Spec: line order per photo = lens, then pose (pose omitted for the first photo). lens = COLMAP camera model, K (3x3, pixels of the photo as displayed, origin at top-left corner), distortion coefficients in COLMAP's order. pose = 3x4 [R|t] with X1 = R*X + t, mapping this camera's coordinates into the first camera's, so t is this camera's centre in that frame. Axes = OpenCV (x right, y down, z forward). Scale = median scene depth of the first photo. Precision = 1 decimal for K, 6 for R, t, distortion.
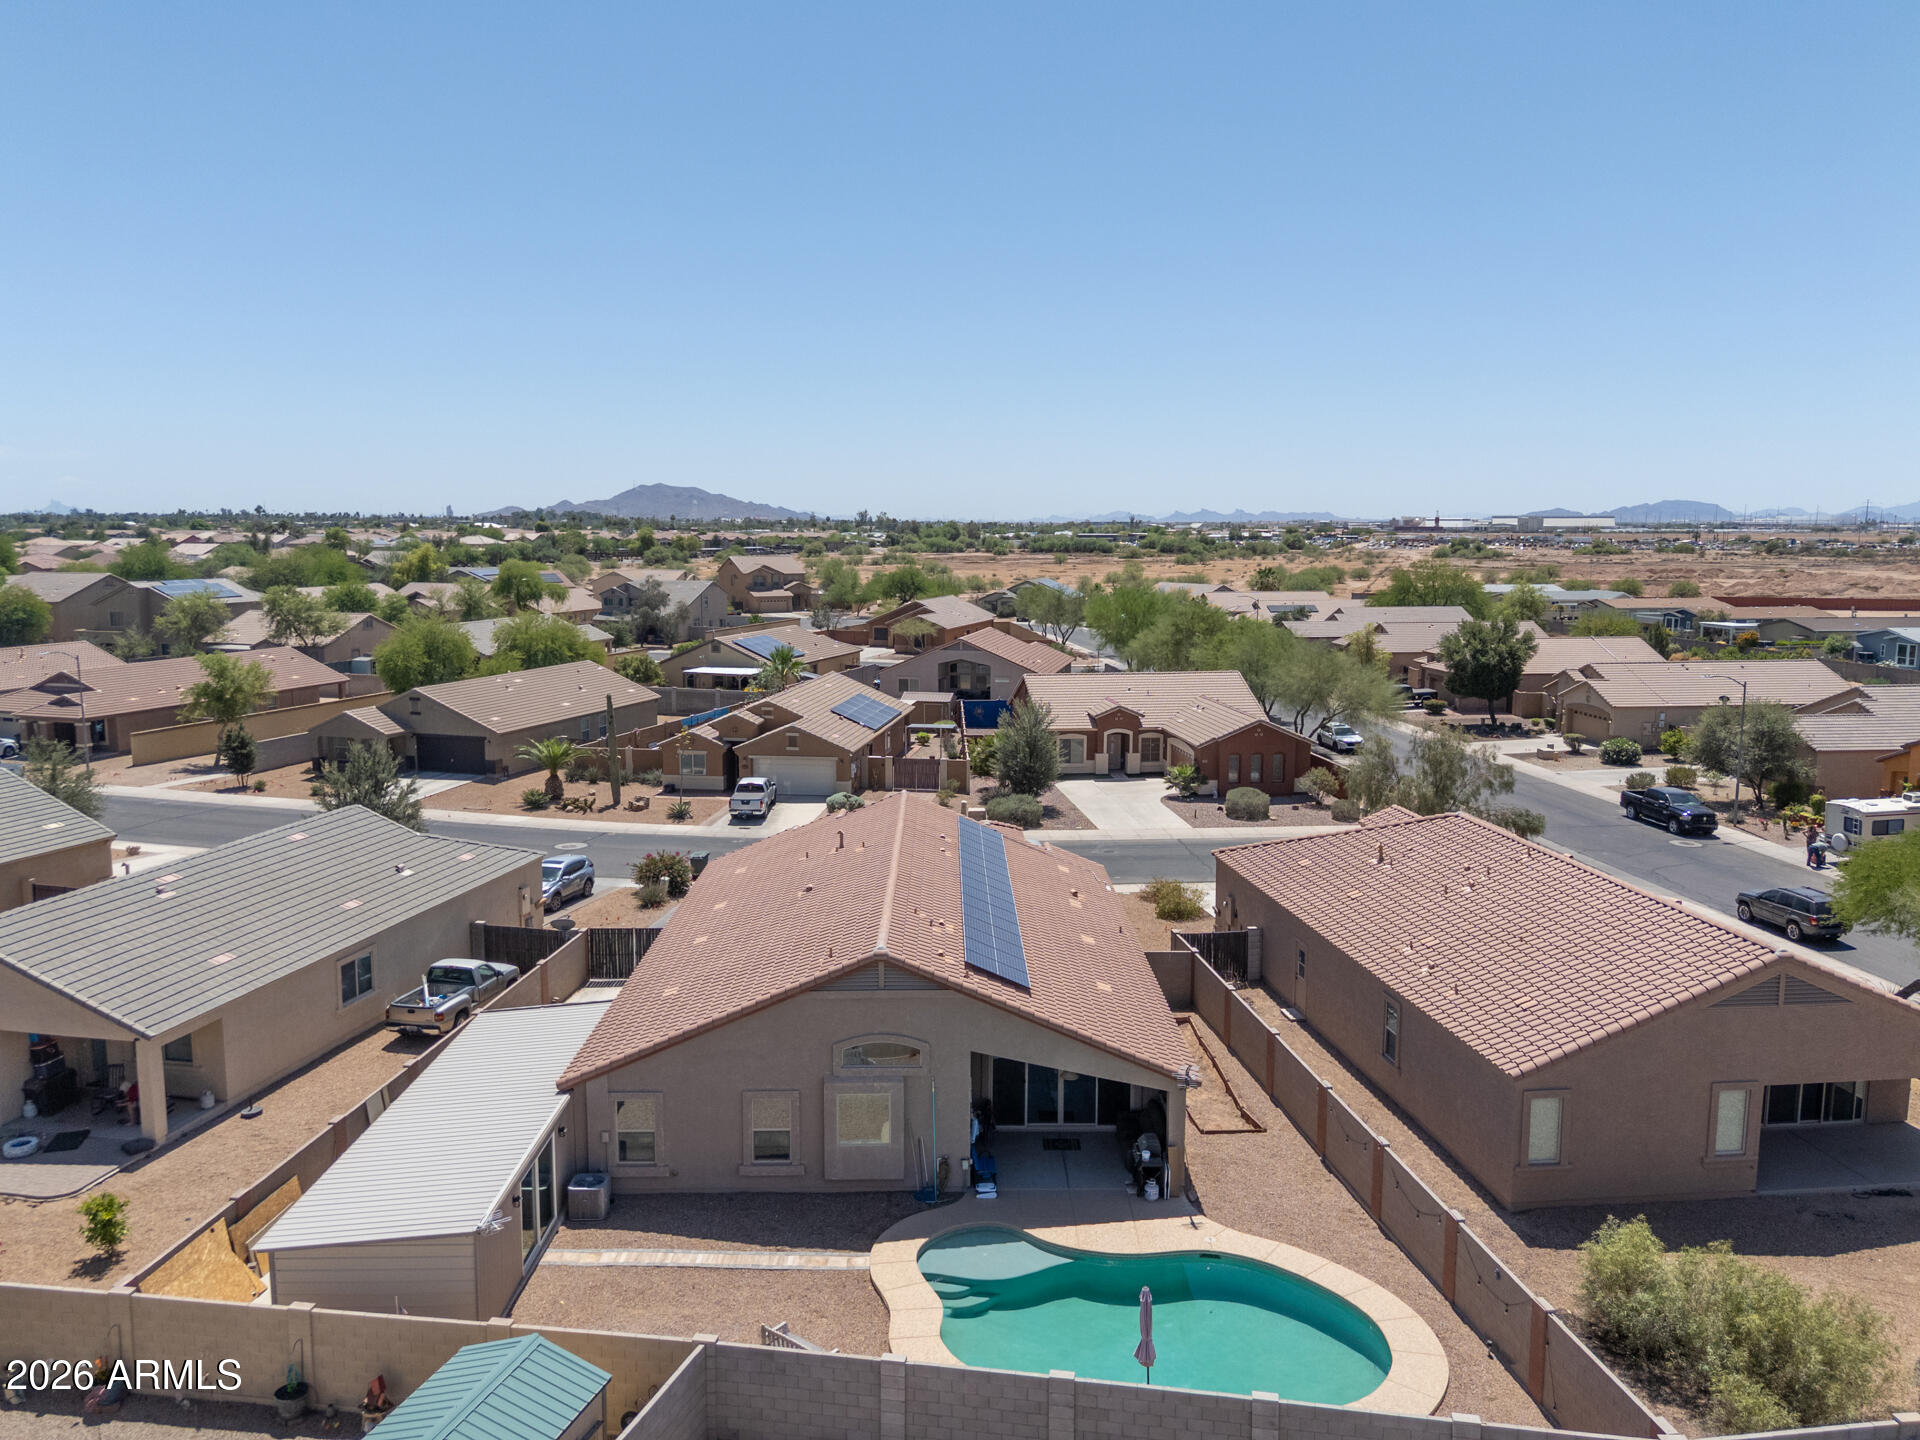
lens RADIAL K [[1433.9, 0, 960.0], [0, 1433.9, 720.0], [0, 0, 1]] dist [0.082307, -0.114479]
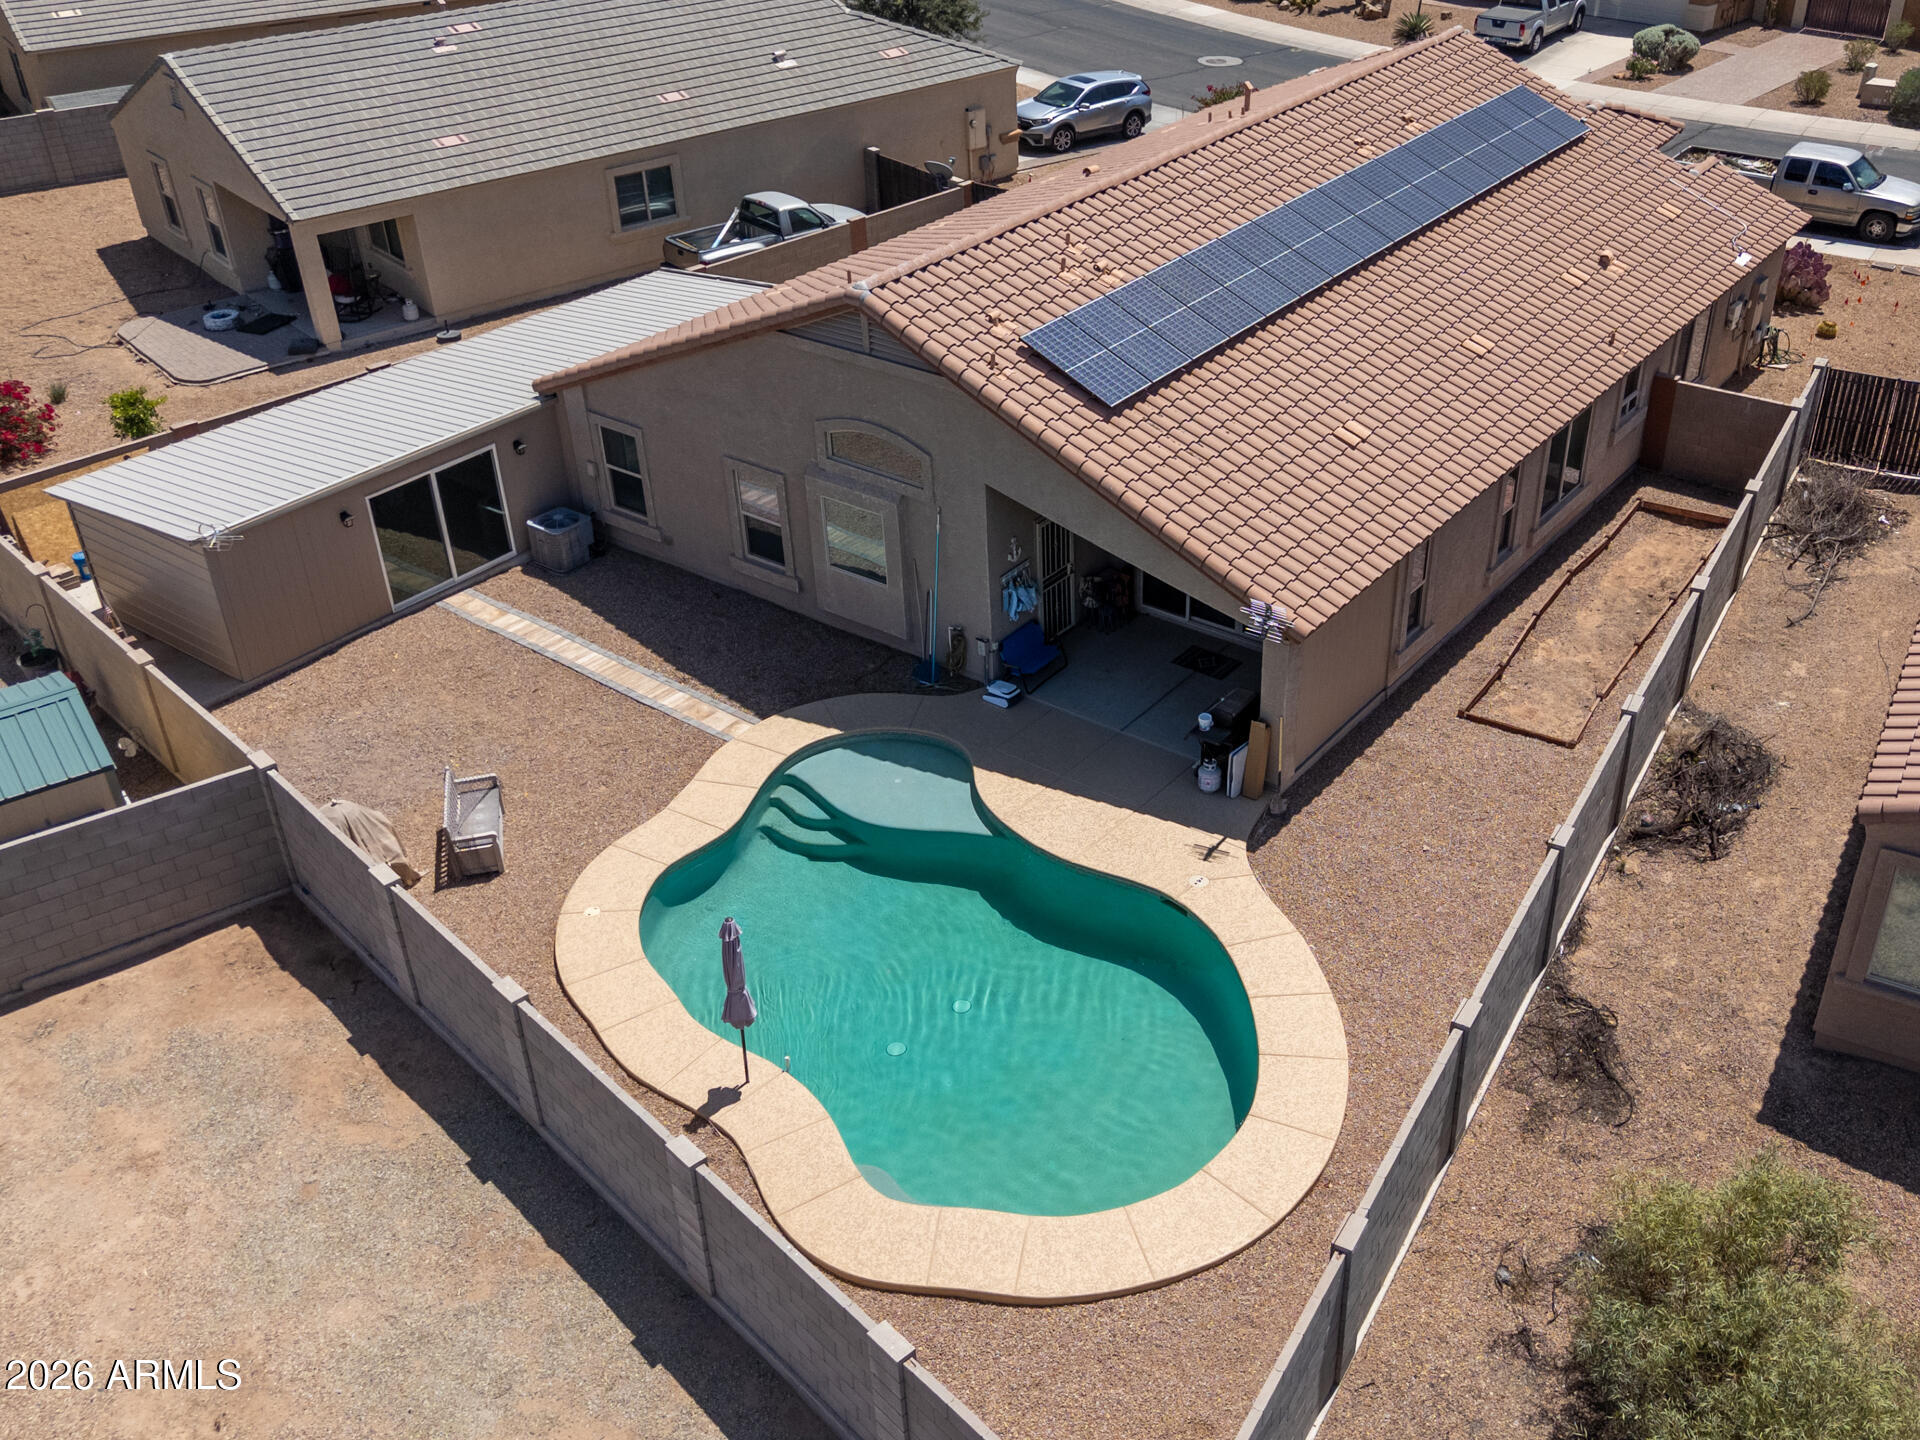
lens RADIAL K [[1822.0, 0, 1038.4], [0, 1822.0, 714.7], [0, 0, 1]] dist [0.109350, -0.158324]
pose [[0.800981, 0.309724, -0.512348, 0.199266], [-0.069525, 0.898113, 0.434234, -0.009102], [0.594639, -0.312192, 0.740905, 0.178166]]
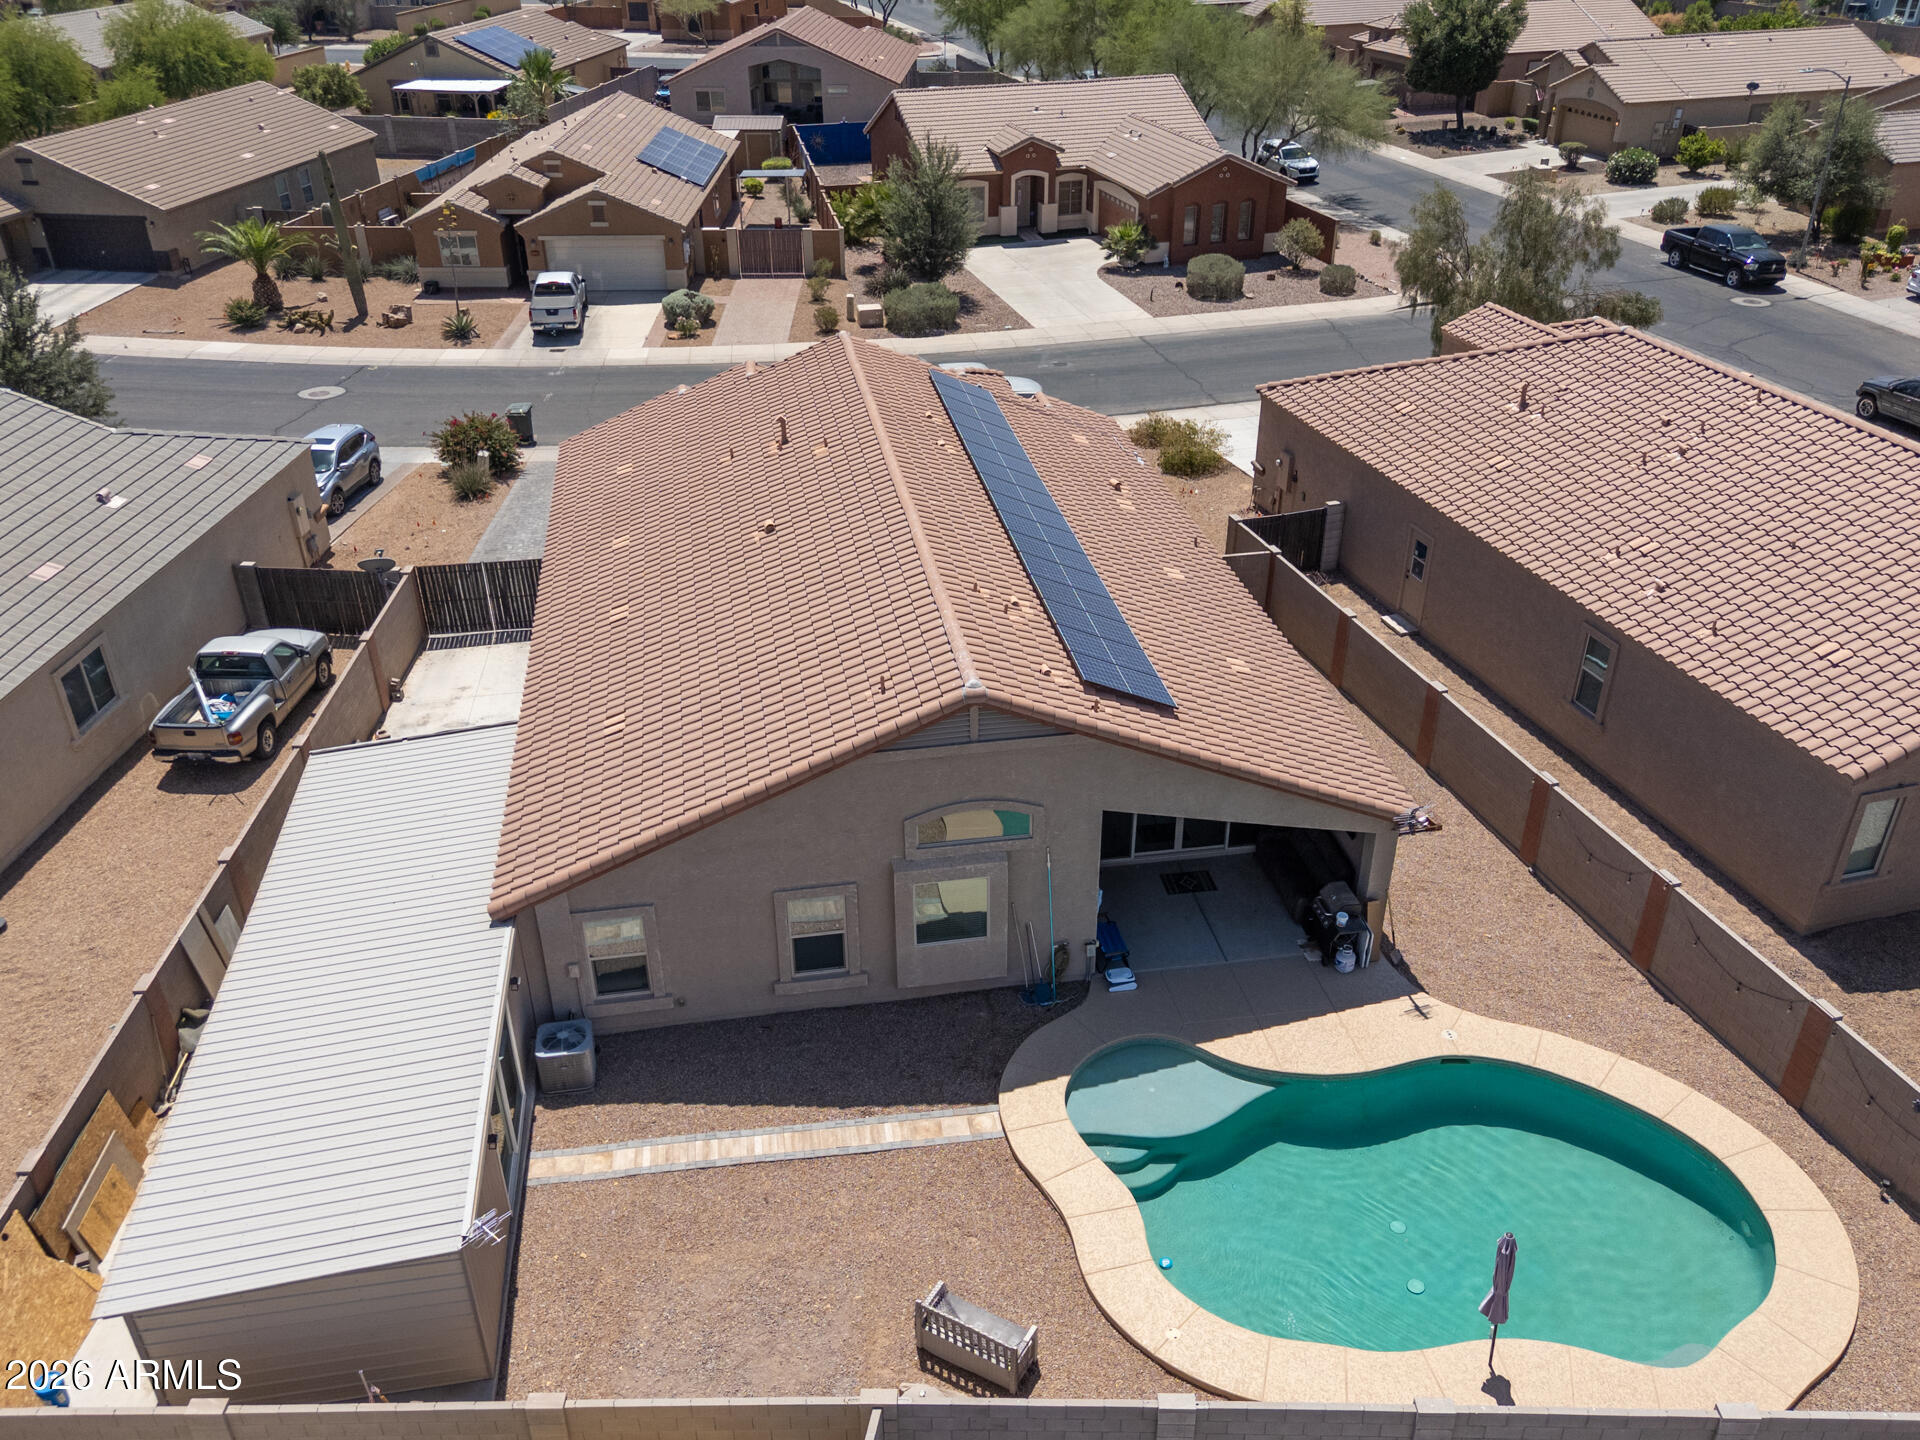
lens RADIAL K [[1567.3, 0, 955.0], [0, 1567.3, 789.5], [0, 0, 1]] dist [0.068804, -0.065513]
pose [[0.988662, -0.089591, 0.120507, -0.065938], [0.034244, 0.915887, 0.399974, -0.034271], [-0.146205, -0.391312, 0.908570, 0.148747]]
